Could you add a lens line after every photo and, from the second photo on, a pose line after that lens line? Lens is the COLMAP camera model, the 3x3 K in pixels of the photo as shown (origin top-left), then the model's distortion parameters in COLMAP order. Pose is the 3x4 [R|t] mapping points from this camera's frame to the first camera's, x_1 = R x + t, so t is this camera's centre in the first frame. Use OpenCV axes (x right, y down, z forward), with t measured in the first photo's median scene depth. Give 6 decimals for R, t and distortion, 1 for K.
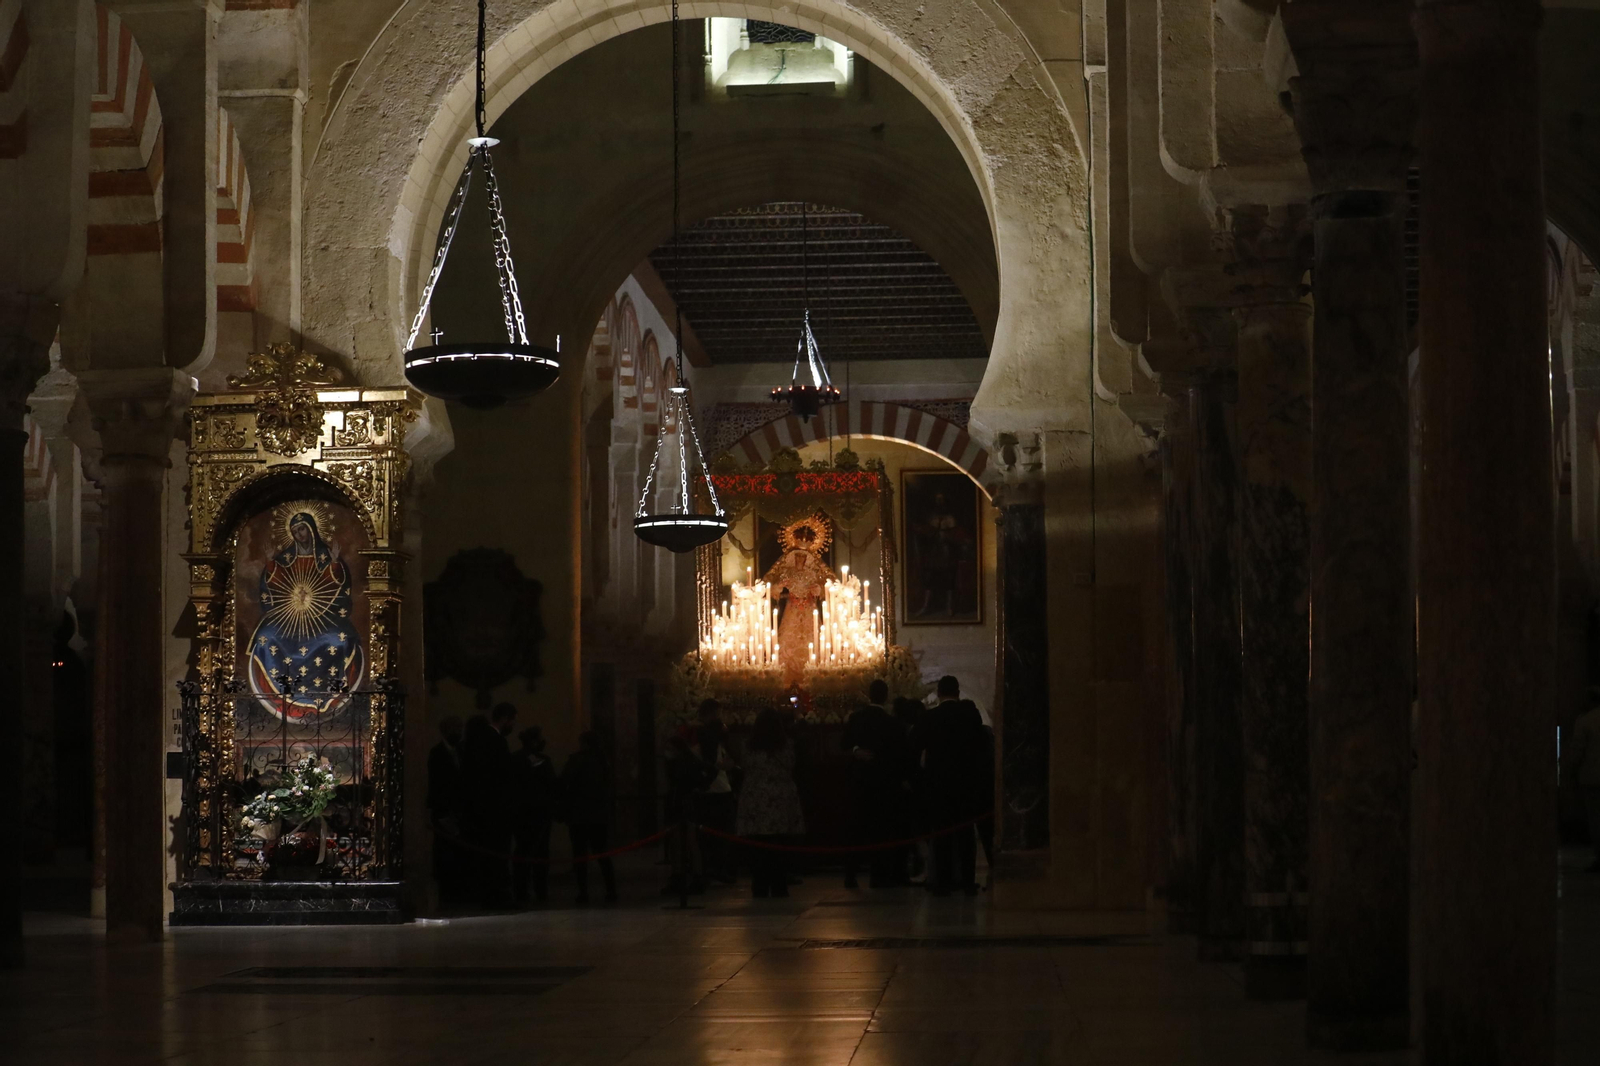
lens RADIAL K [[3222.5, 0, 800.0], [0, 3222.5, 533.0], [0, 0, 1]] dist [-0.256025, -0.007392]
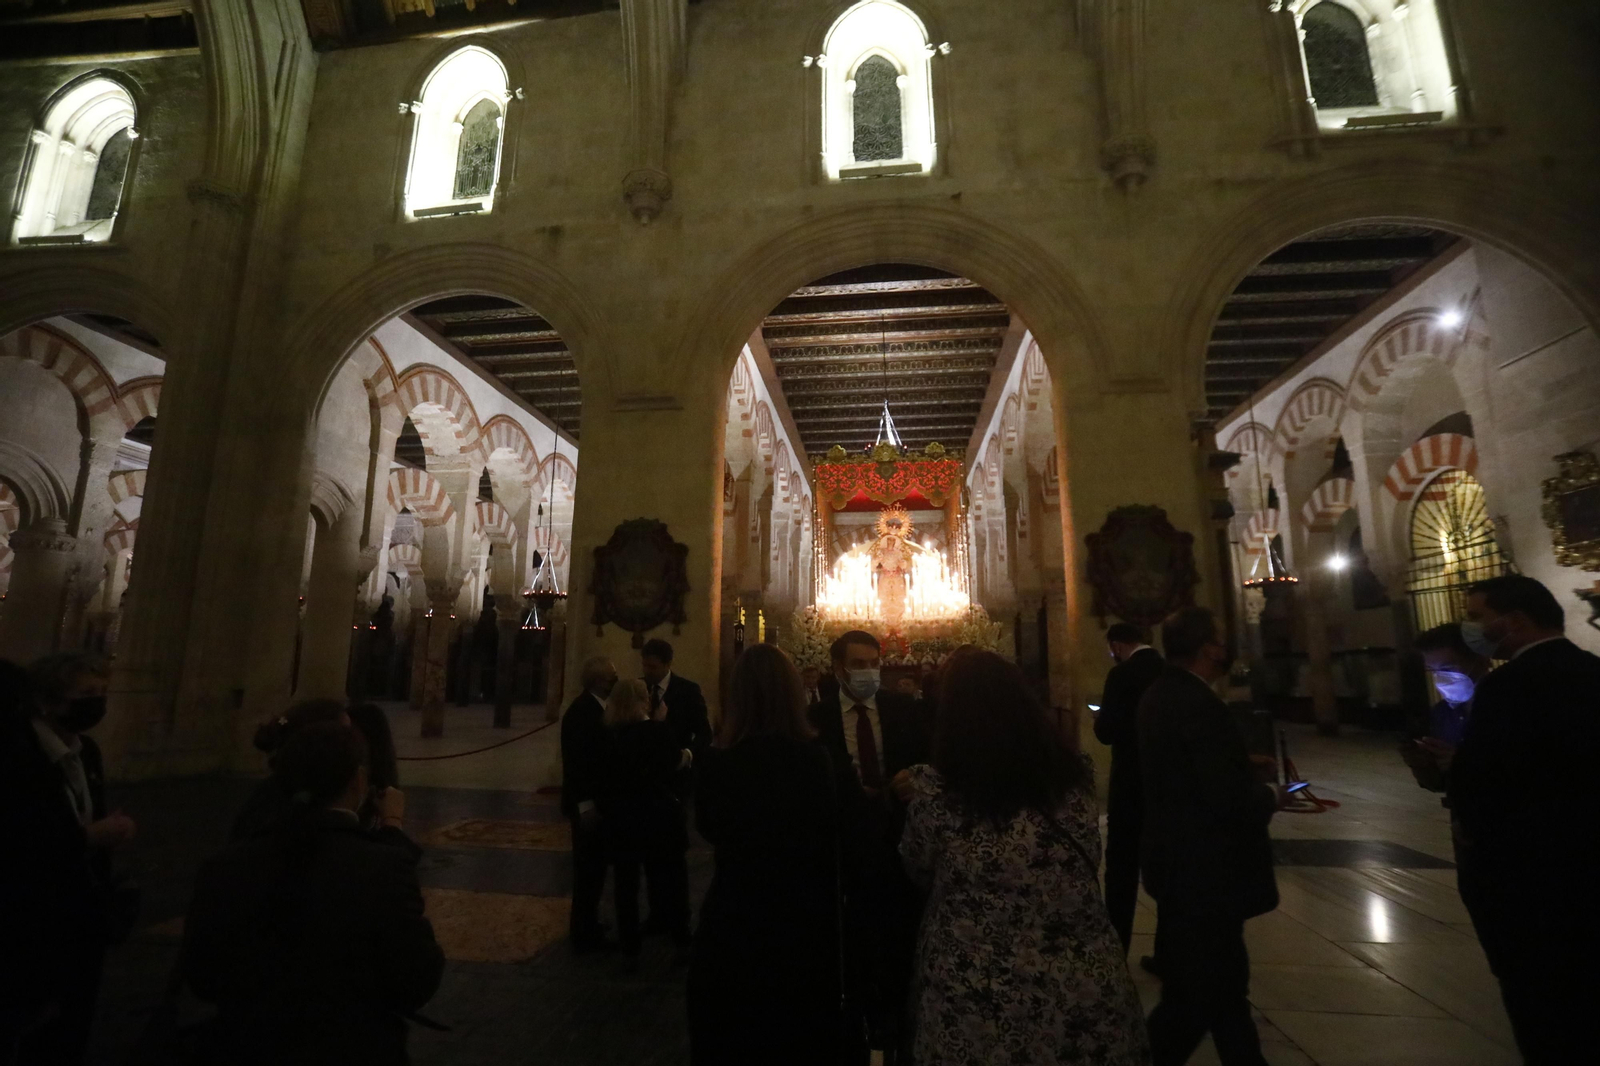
lens RADIAL K [[739.7, 0, 800.0], [0, 739.7, 533.0], [0, 0, 1]] dist [-0.076134, 0.034511]
pose [[0.998154, 0.002737, -0.060672, -0.019917], [-0.009209, 0.994255, -0.106642, 0.039077], [0.060032, 0.107004, 0.992445, 0.702785]]
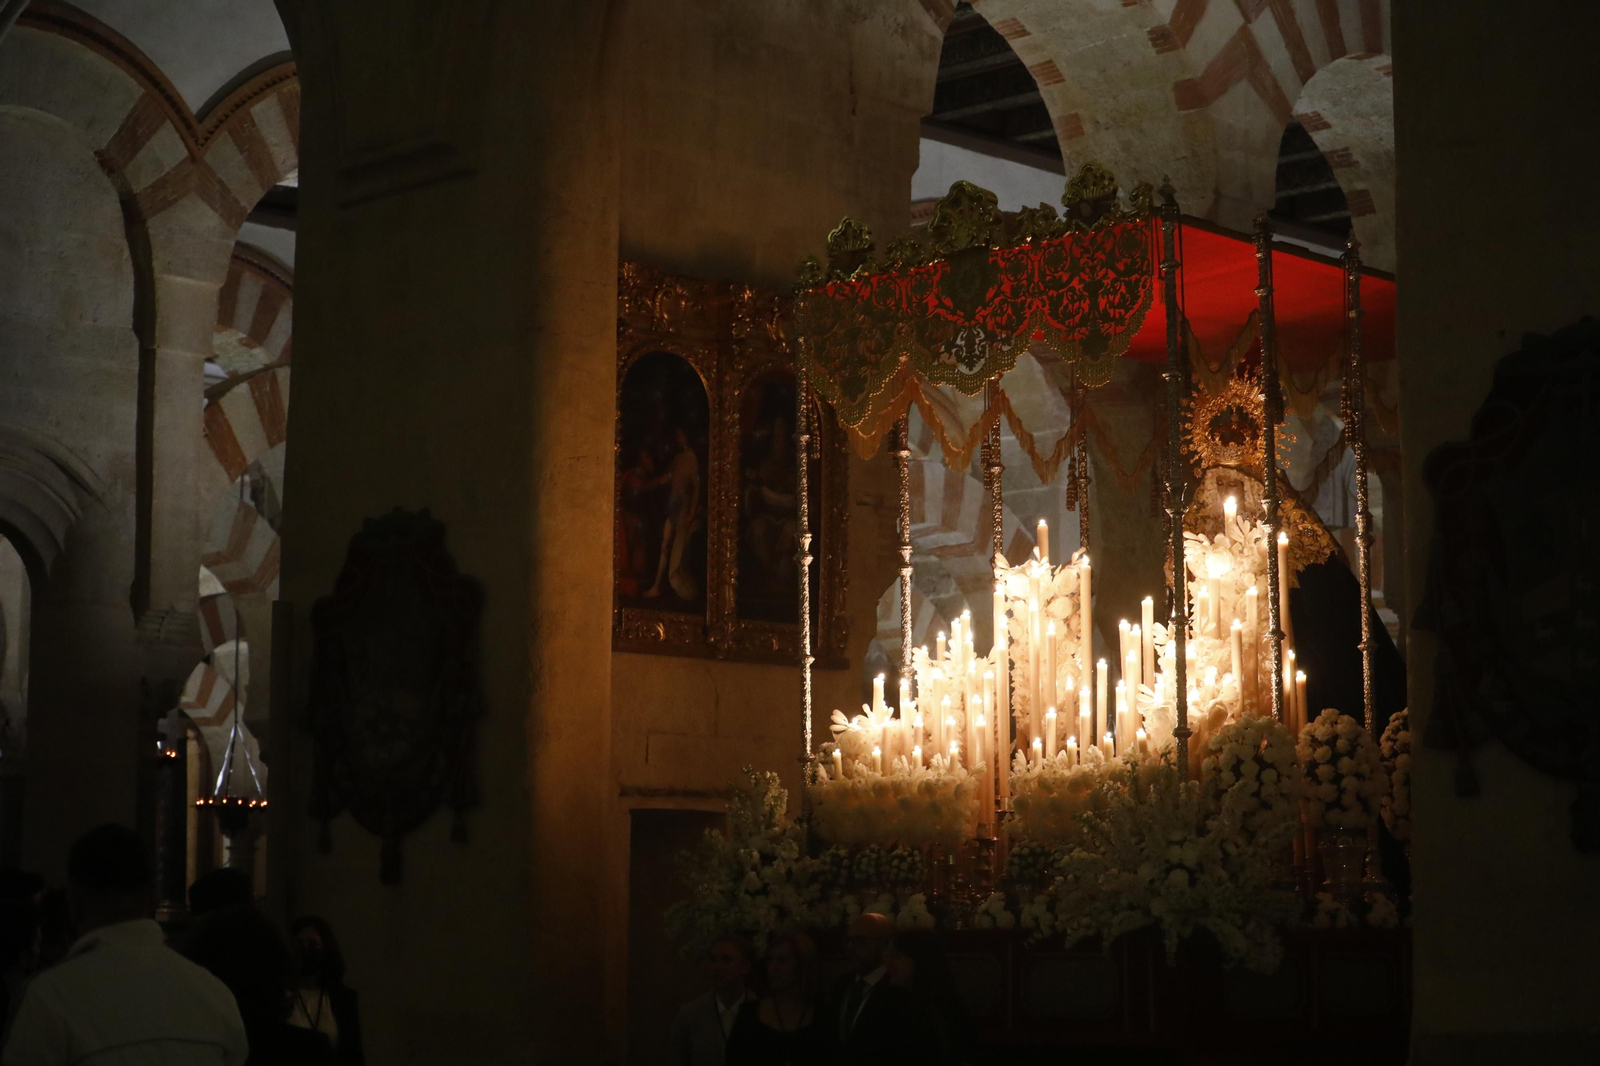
lens RADIAL K [[3235.2, 0, 800.0], [0, 3235.2, 533.0], [0, 0, 1]] dist [-0.246301, 0.259560]
pose [[0.740015, -0.070433, -0.668892, 0.225328], [0.039742, 0.997343, -0.061050, 0.035278], [0.671415, 0.018595, 0.740848, 0.697571]]
